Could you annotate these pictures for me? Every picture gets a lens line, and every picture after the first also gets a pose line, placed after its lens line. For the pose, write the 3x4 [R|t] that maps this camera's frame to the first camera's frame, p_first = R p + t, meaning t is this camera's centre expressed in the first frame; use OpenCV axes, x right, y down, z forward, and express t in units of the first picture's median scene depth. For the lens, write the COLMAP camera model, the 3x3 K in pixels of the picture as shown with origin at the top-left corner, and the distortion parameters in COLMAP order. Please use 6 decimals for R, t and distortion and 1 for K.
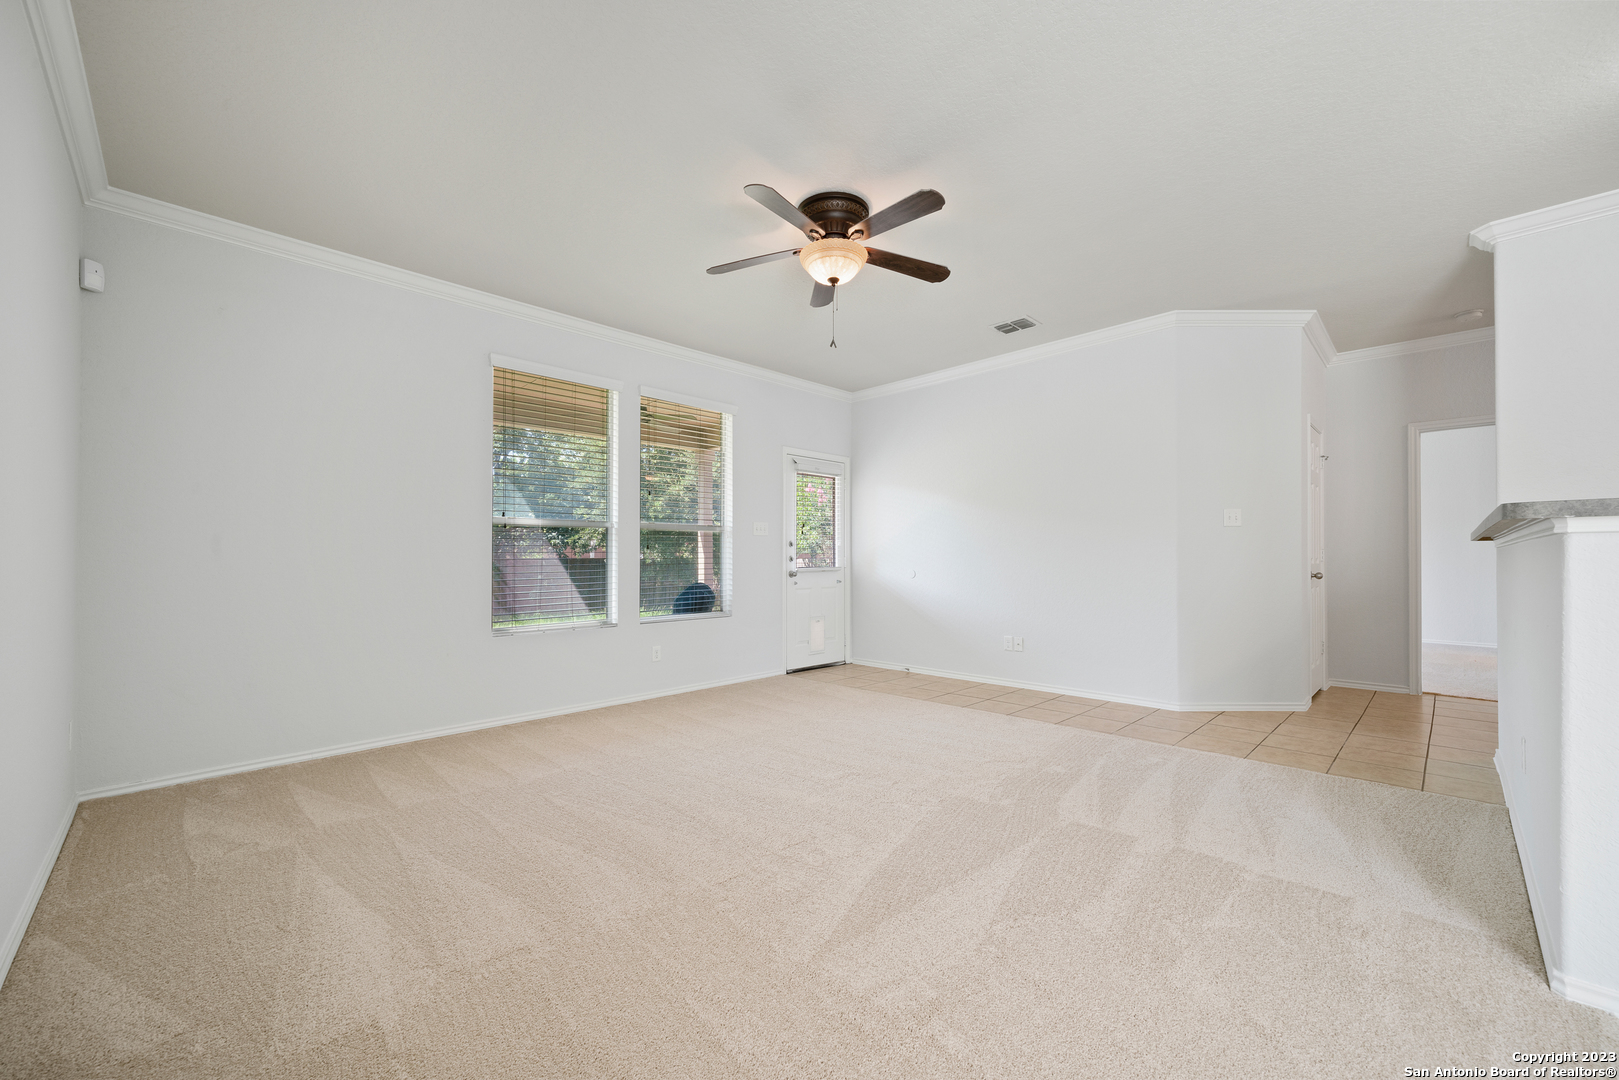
lens RADIAL K [[631.6, 0, 787.7], [0, 631.6, 543.6], [0, 0, 1]] dist [-0.000928, -0.000039]
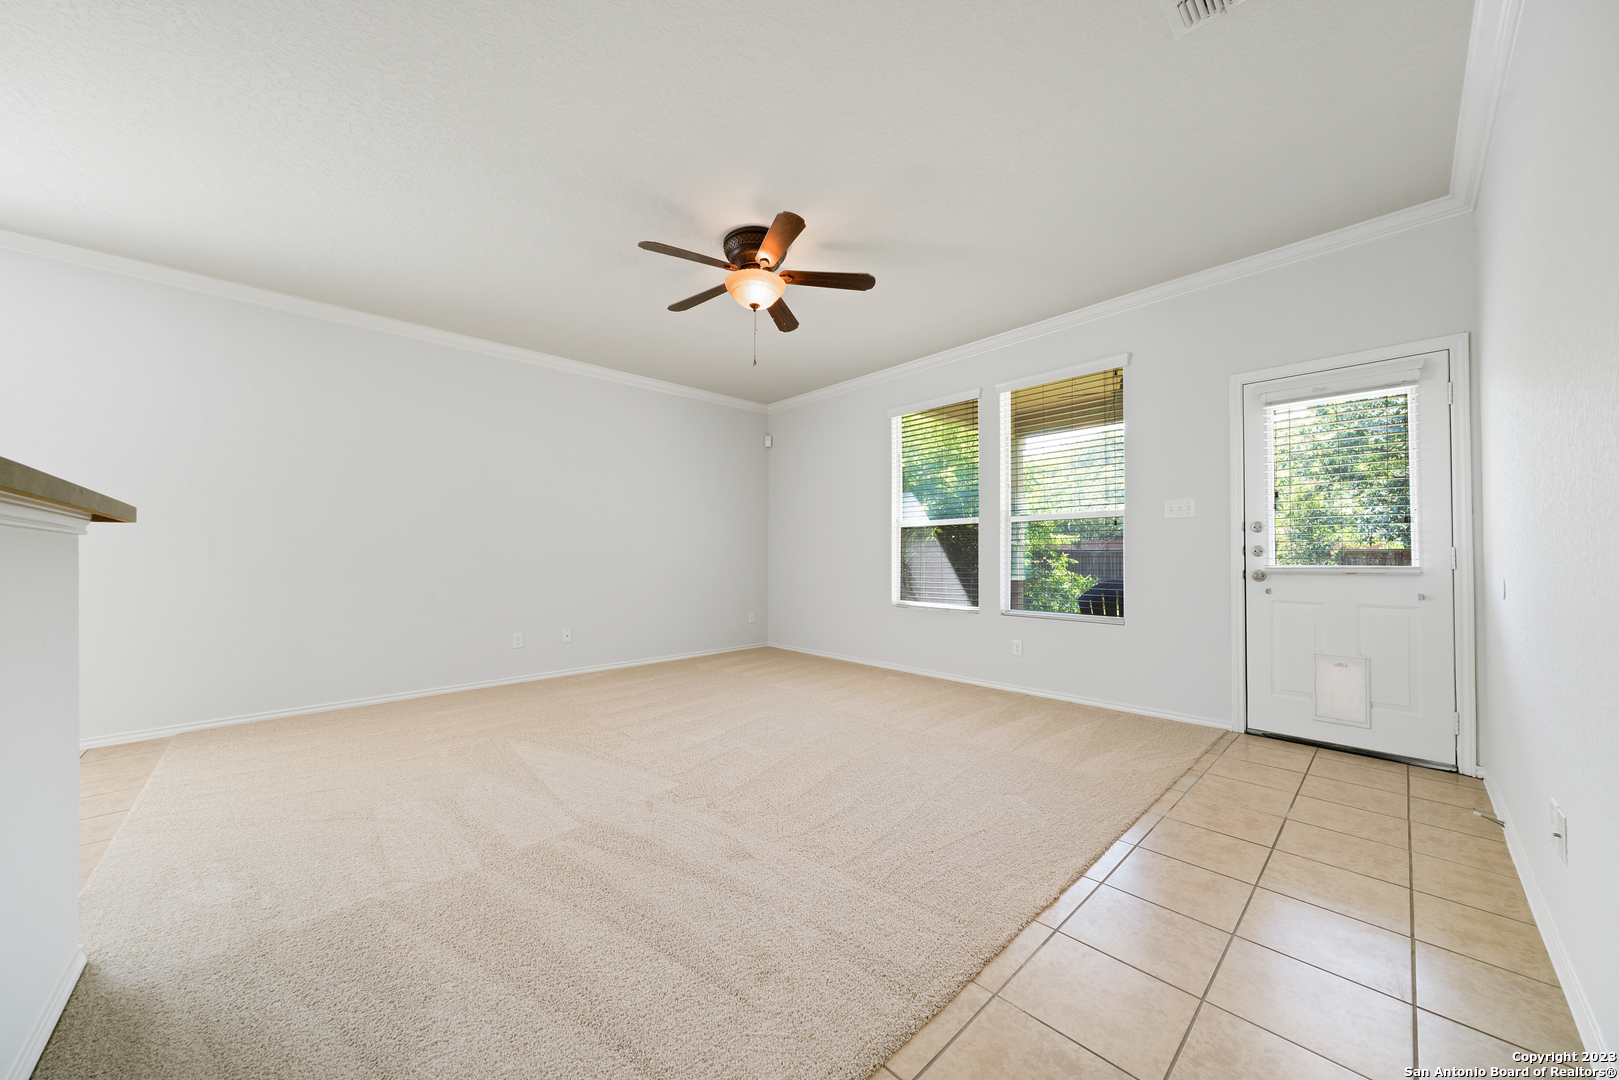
lens RADIAL K [[558.6, 0, 811.2], [0, 558.6, 545.1], [0, 0, 1]] dist [0.000082, -0.000070]
pose [[0.011765, -0.008296, -0.999896, 0.692618], [0.039621, 0.999184, -0.007824, 0.006073], [0.999146, -0.039524, 0.012084, 0.702934]]
